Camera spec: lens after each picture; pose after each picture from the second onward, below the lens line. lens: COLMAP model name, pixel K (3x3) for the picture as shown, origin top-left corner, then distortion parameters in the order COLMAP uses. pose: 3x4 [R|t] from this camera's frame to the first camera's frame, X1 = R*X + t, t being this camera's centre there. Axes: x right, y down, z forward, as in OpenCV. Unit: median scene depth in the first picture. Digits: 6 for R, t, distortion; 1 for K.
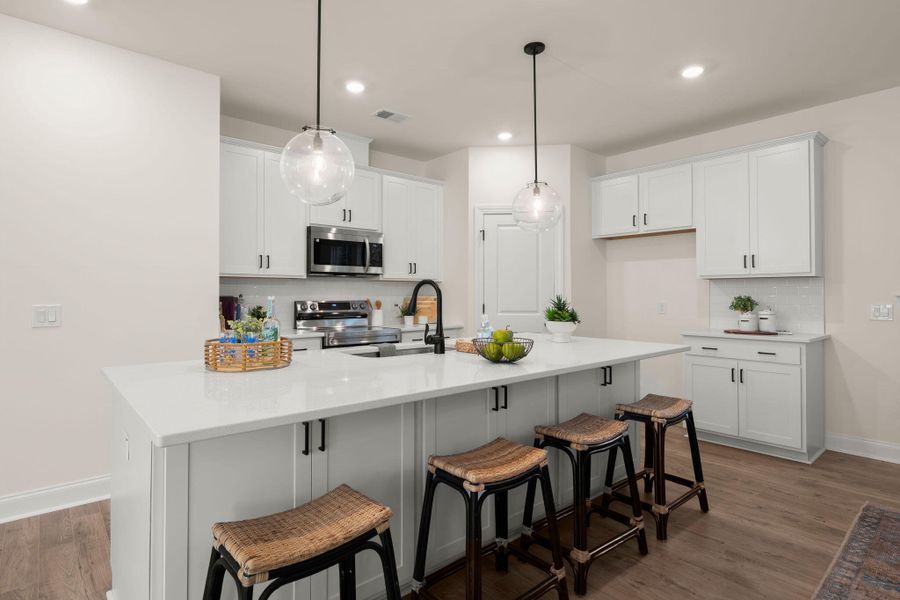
lens RADIAL K [[465.0, 0, 436.0], [0, 465.0, 292.7], [0, 0, 1]] dist [-0.001372, 0.000459]
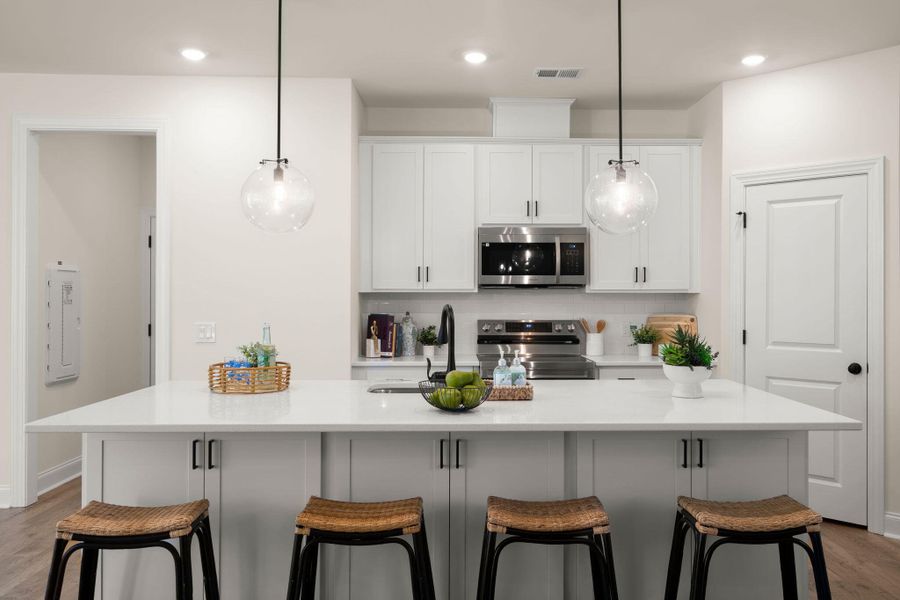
lens RADIAL K [[710.2, 0, 471.0], [0, 710.2, 294.5], [0, 0, 1]] dist [-0.002830, -0.003395]
pose [[0.788784, 0.000373, -0.614670, 0.489914], [0.000413, 0.999999, 0.001137, -0.030331], [0.614670, -0.001151, 0.788783, 0.027770]]
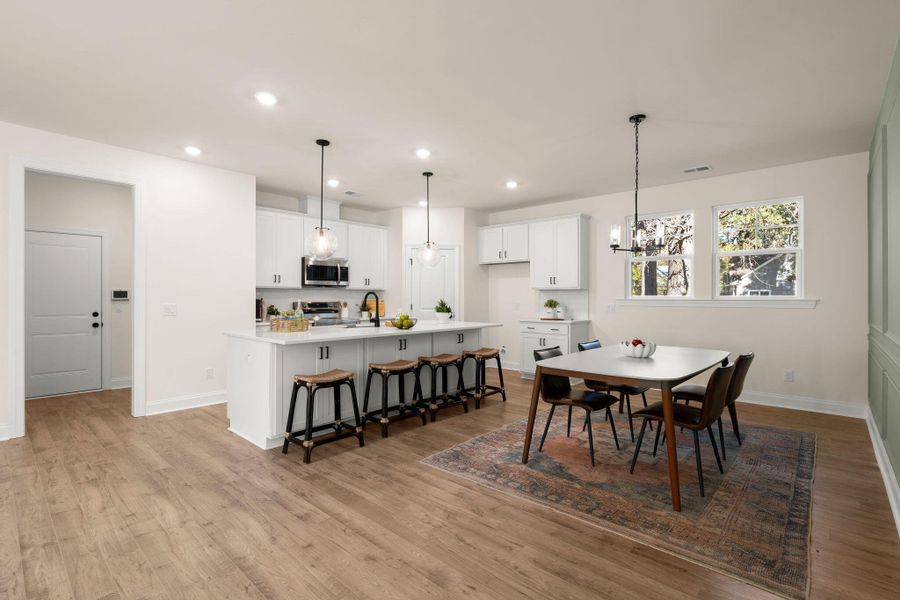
lens RADIAL K [[411.3, 0, 449.5], [0, 411.3, 299.1], [0, 0, 1]] dist [-0.004126, 0.000483]
pose [[0.991137, 0.001465, 0.132838, 0.053635], [-0.002672, 0.999957, 0.008908, -0.007377], [-0.132819, -0.009184, 0.991098, -0.558658]]
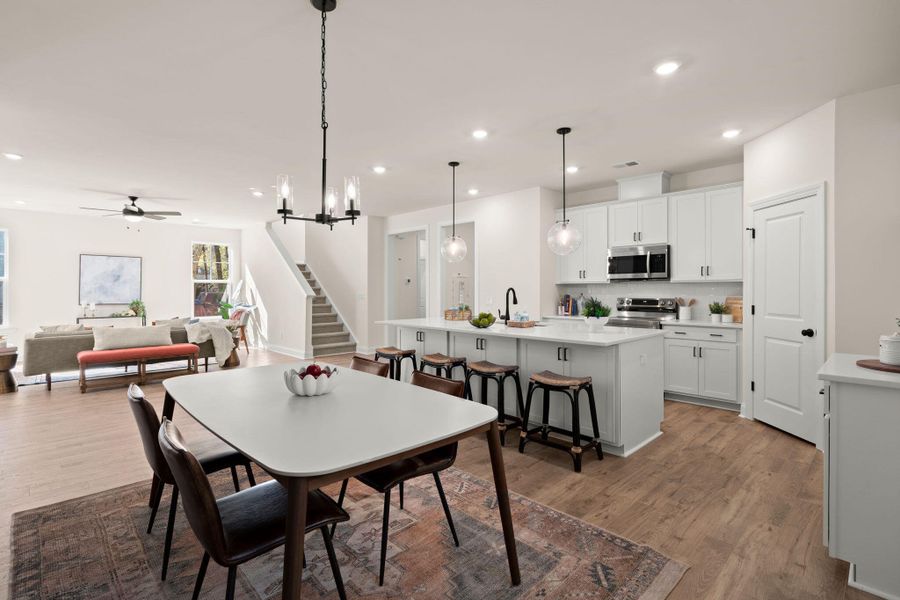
lens RADIAL K [[426.1, 0, 450.2], [0, 426.1, 291.0], [0, 0, 1]] dist [0.004889, -0.000409]
pose [[0.081177, 0.003638, -0.996693, 1.135533], [0.004191, 0.999983, 0.003991, -0.013470], [0.996691, -0.004501, 0.081161, 0.382326]]
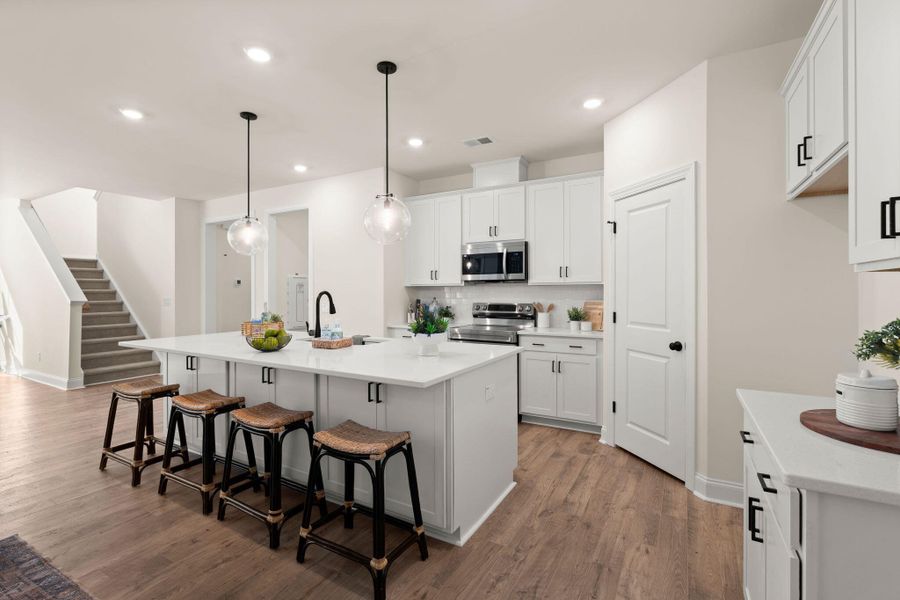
lens RADIAL K [[411.3, 0, 449.2], [0, 411.3, 293.0], [0, 0, 1]] dist [-0.004126, 0.000483]
pose [[0.348844, 0.002216, -0.937178, 0.827721], [0.004293, 0.999983, 0.003962, -0.015763], [0.937171, -0.005406, 0.348828, 0.590271]]
